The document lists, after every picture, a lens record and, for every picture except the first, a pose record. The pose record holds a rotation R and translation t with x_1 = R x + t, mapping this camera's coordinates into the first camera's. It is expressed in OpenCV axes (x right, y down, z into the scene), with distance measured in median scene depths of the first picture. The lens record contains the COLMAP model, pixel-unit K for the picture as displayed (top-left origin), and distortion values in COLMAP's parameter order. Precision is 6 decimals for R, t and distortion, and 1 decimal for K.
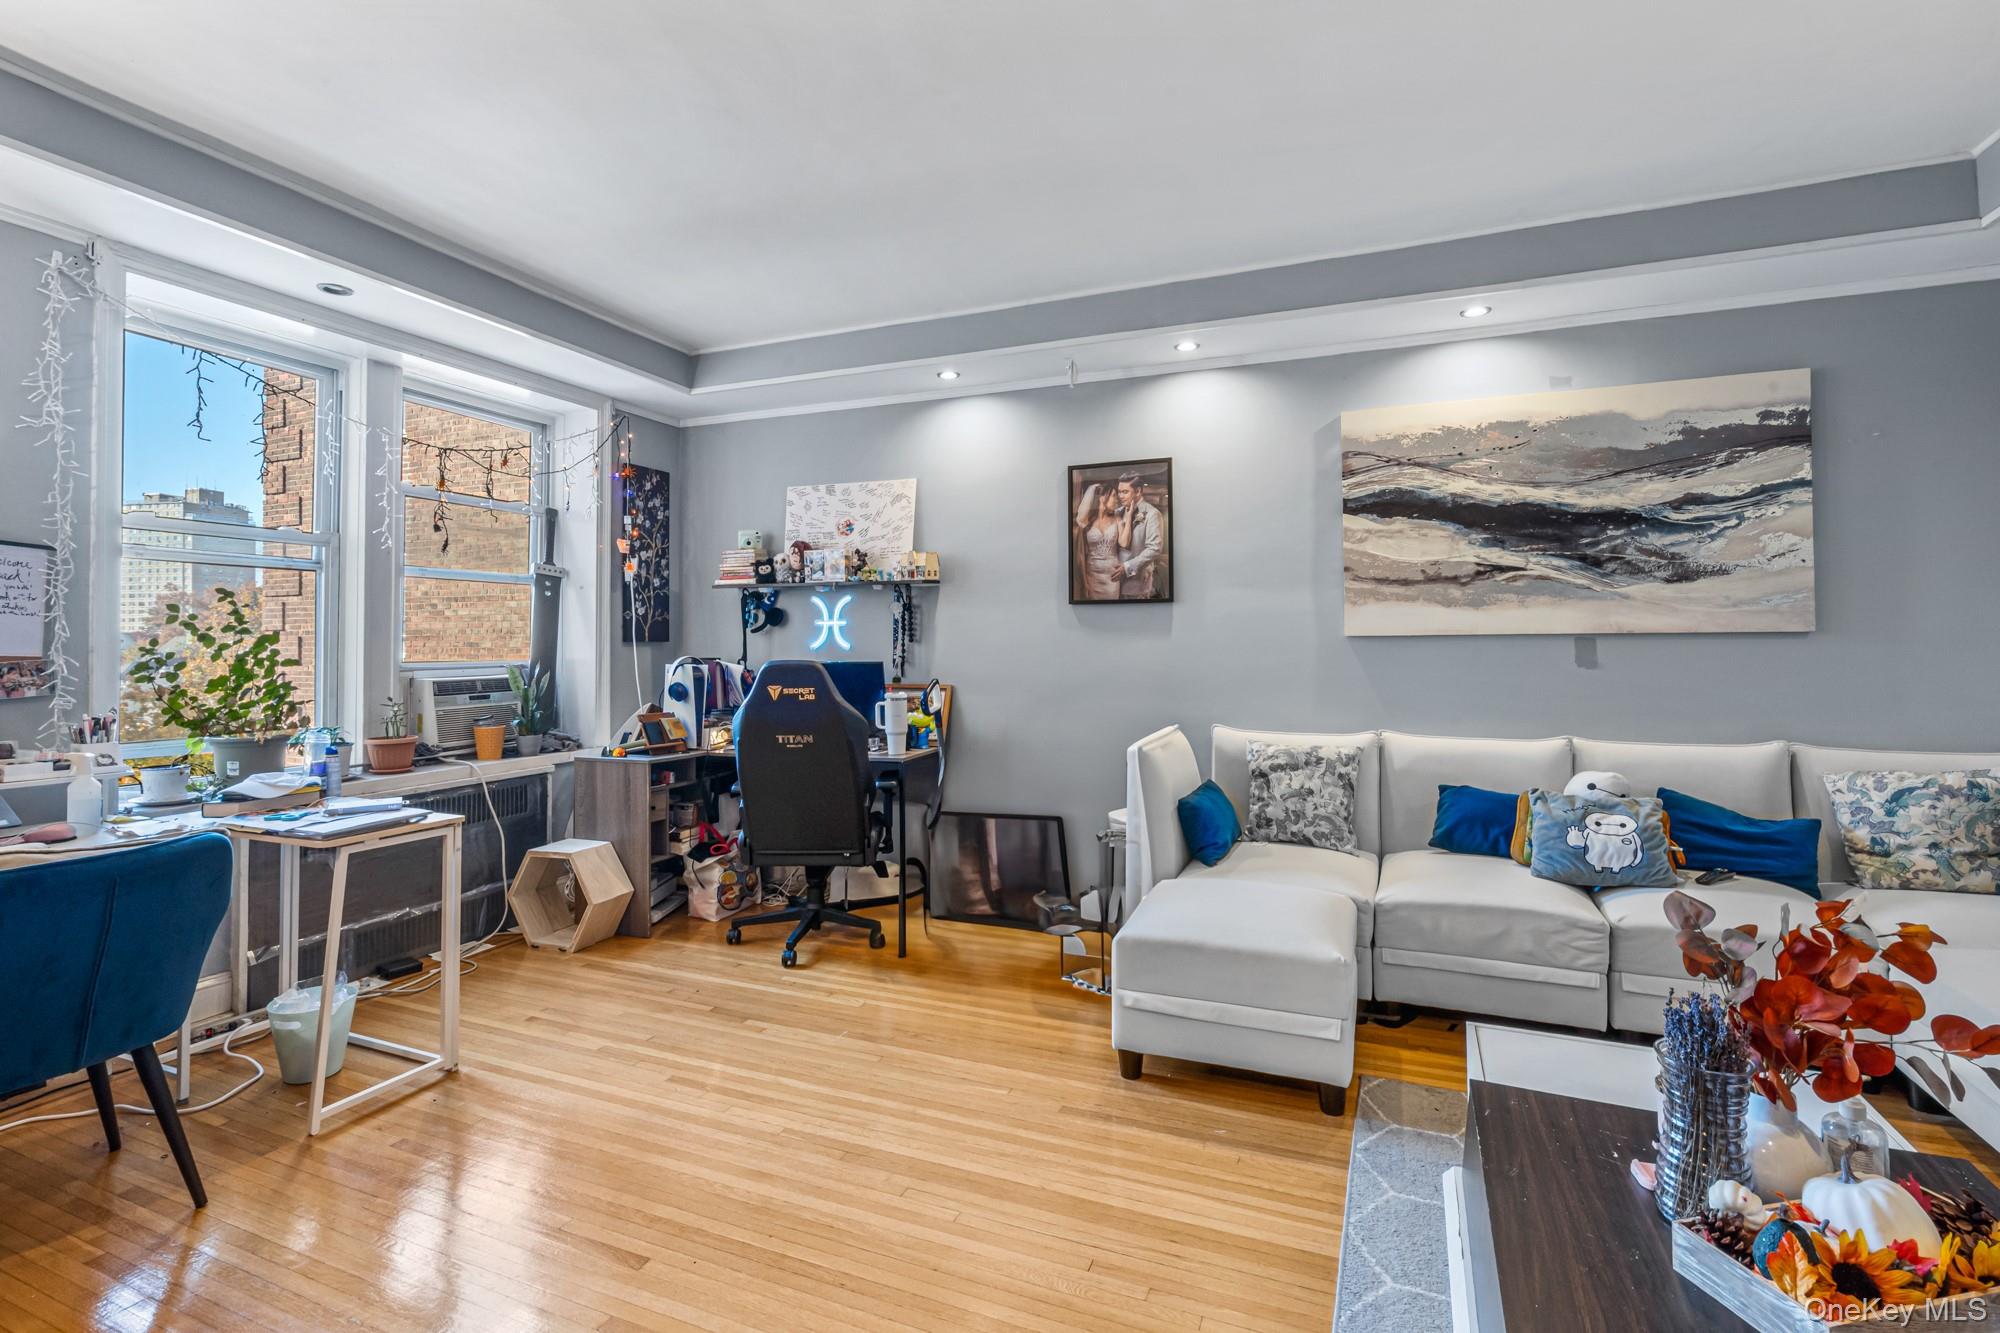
lens RADIAL K [[927.8, 0, 990.4], [0, 927.8, 626.0], [0, 0, 1]] dist [0.001061, 0.002844]
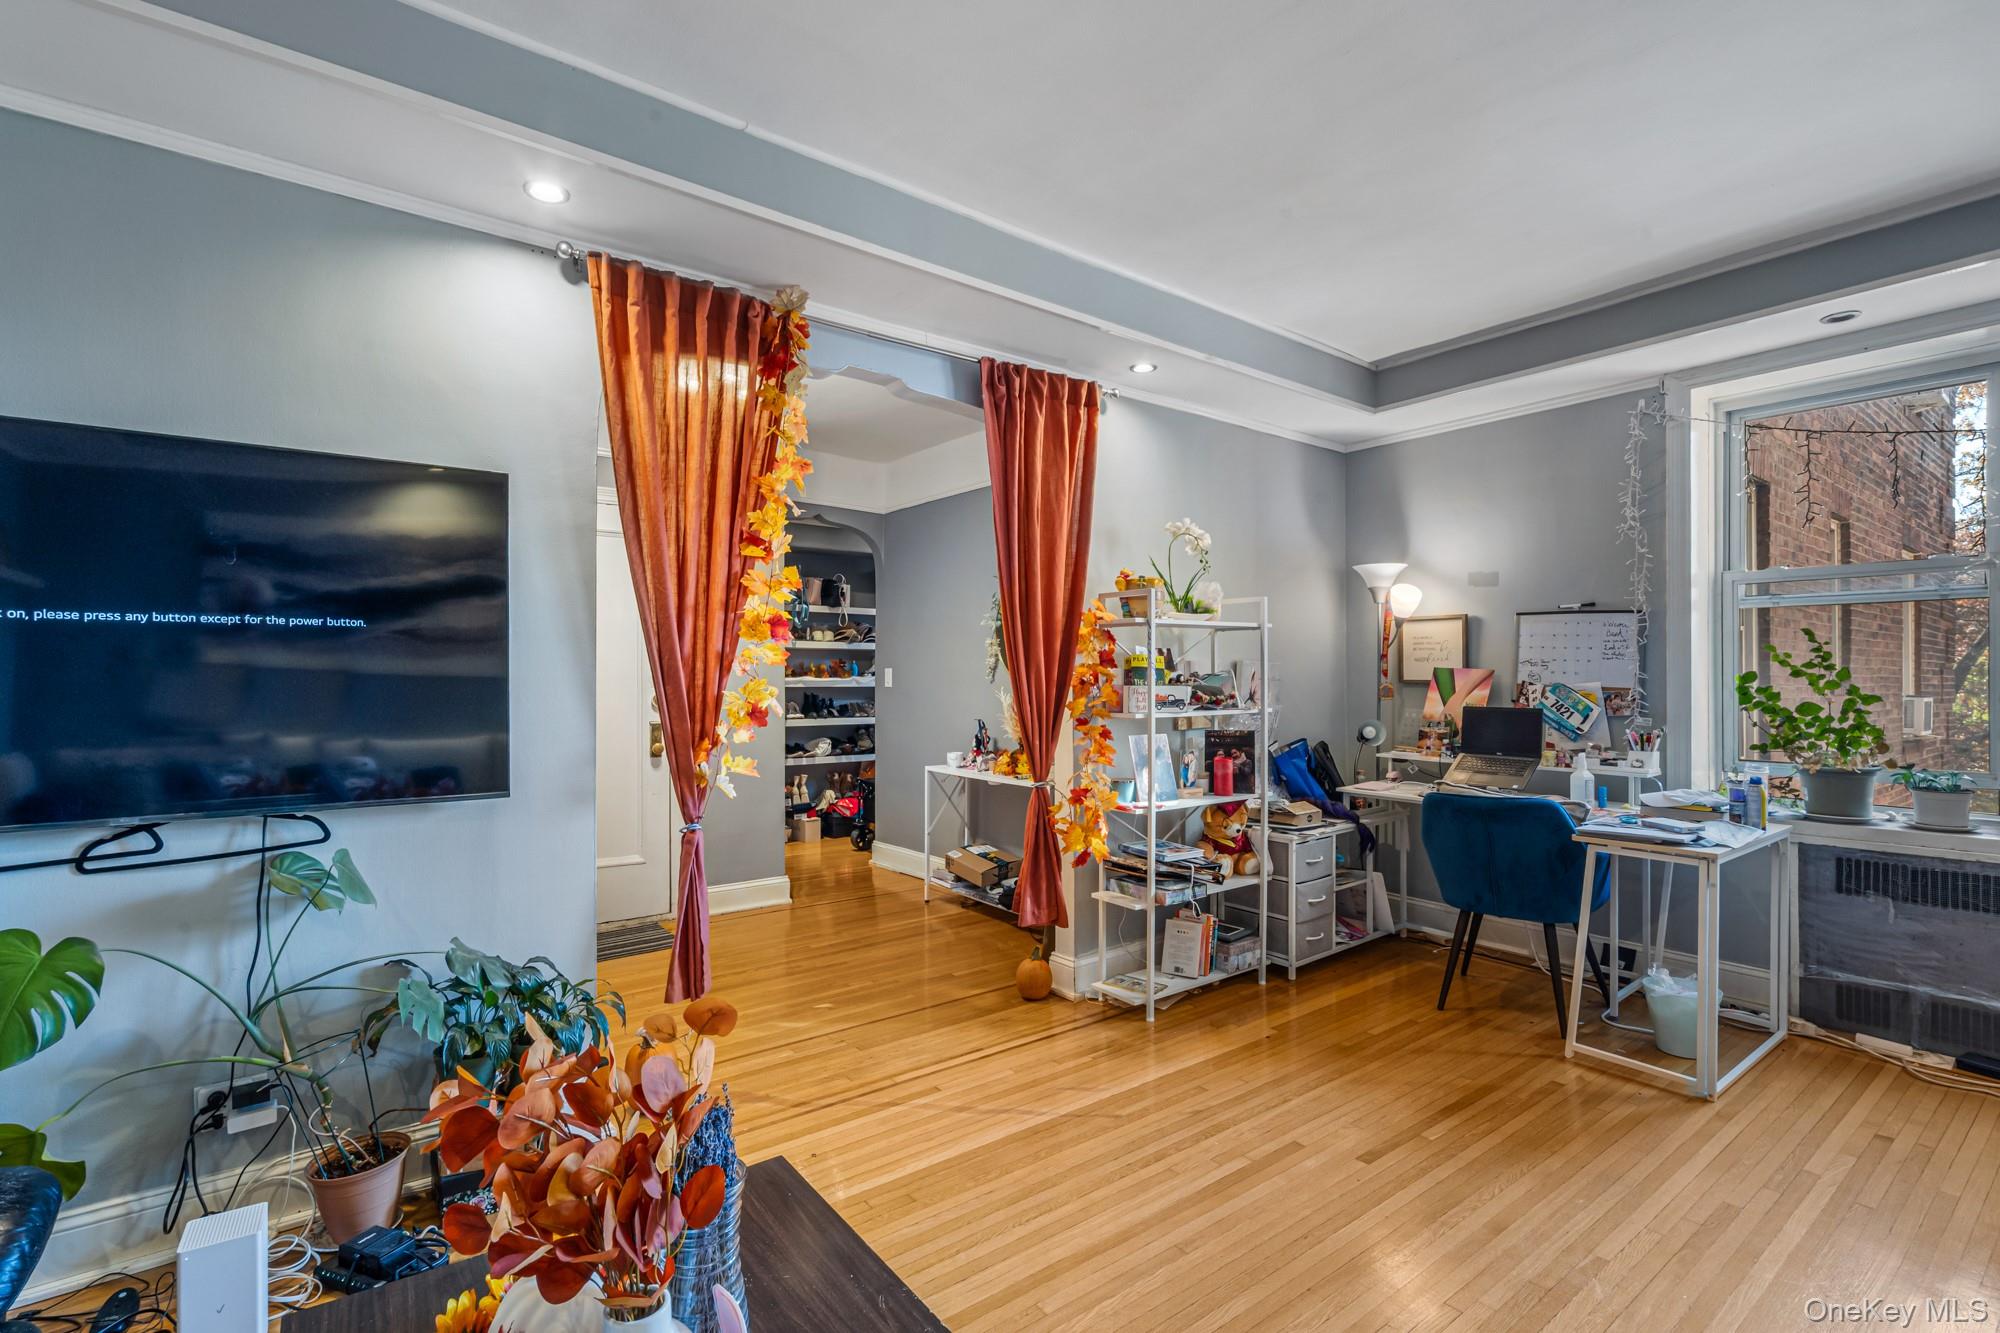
lens RADIAL K [[927.8, 0, 998.2], [0, 927.8, 673.0], [0, 0, 1]] dist [0.001061, 0.002844]
pose [[-0.490405, -0.003776, -0.871486, 0.444360], [0.017536, 0.999745, -0.014200, 0.008011], [0.871318, -0.022246, -0.490214, 0.533747]]
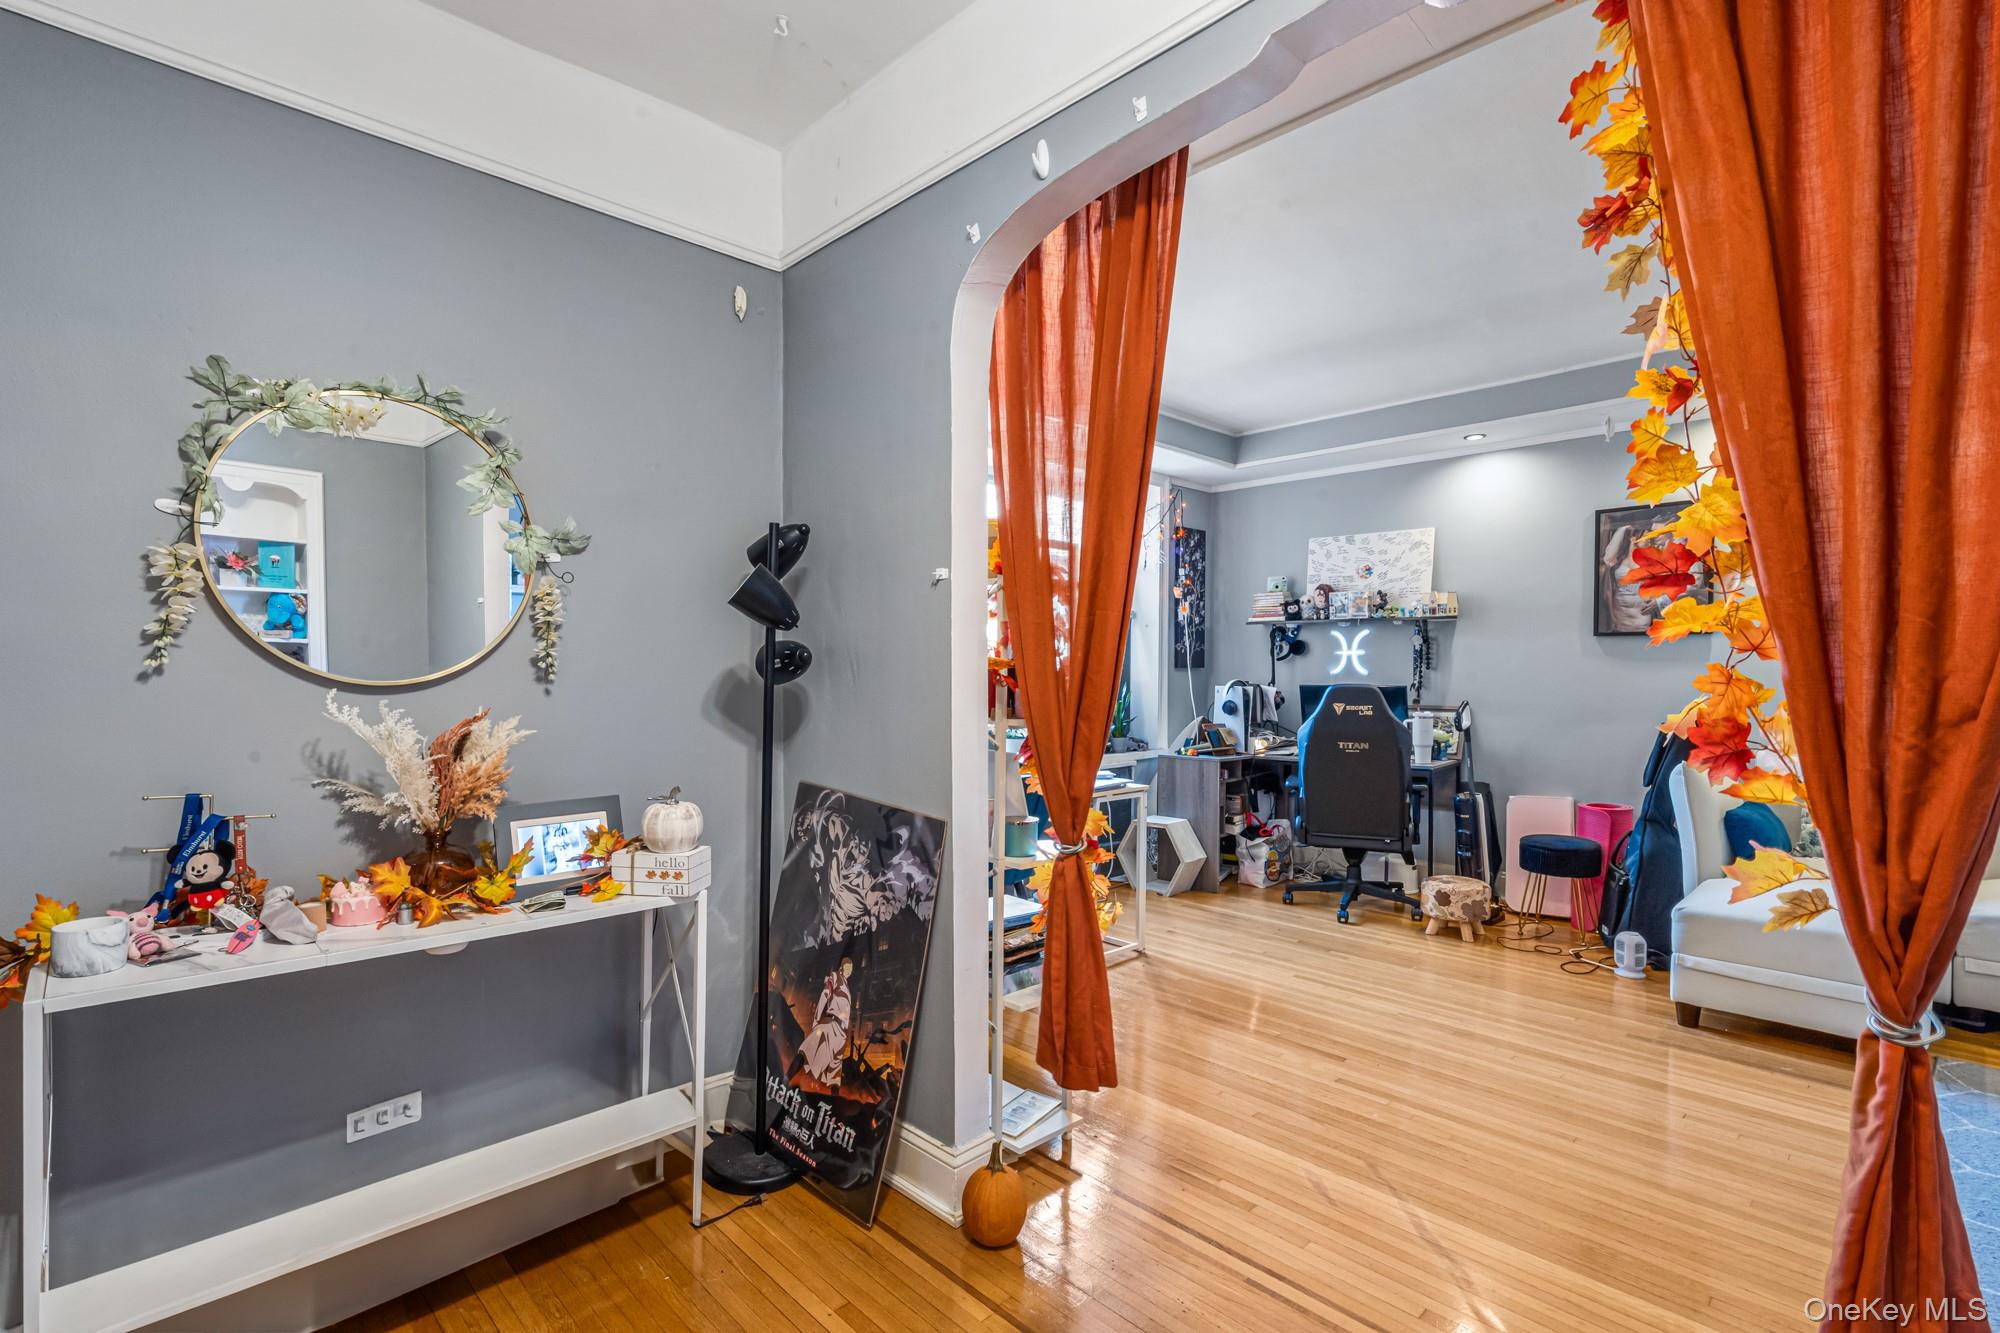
lens RADIAL K [[927.8, 0, 996.0], [0, 927.8, 685.7], [0, 0, 1]] dist [0.001061, 0.002844]
pose [[0.918657, 0.012512, -0.394857, -0.131538], [0.003180, 0.999232, 0.039060, -0.009886], [0.395043, -0.037138, 0.917912, -0.299047]]
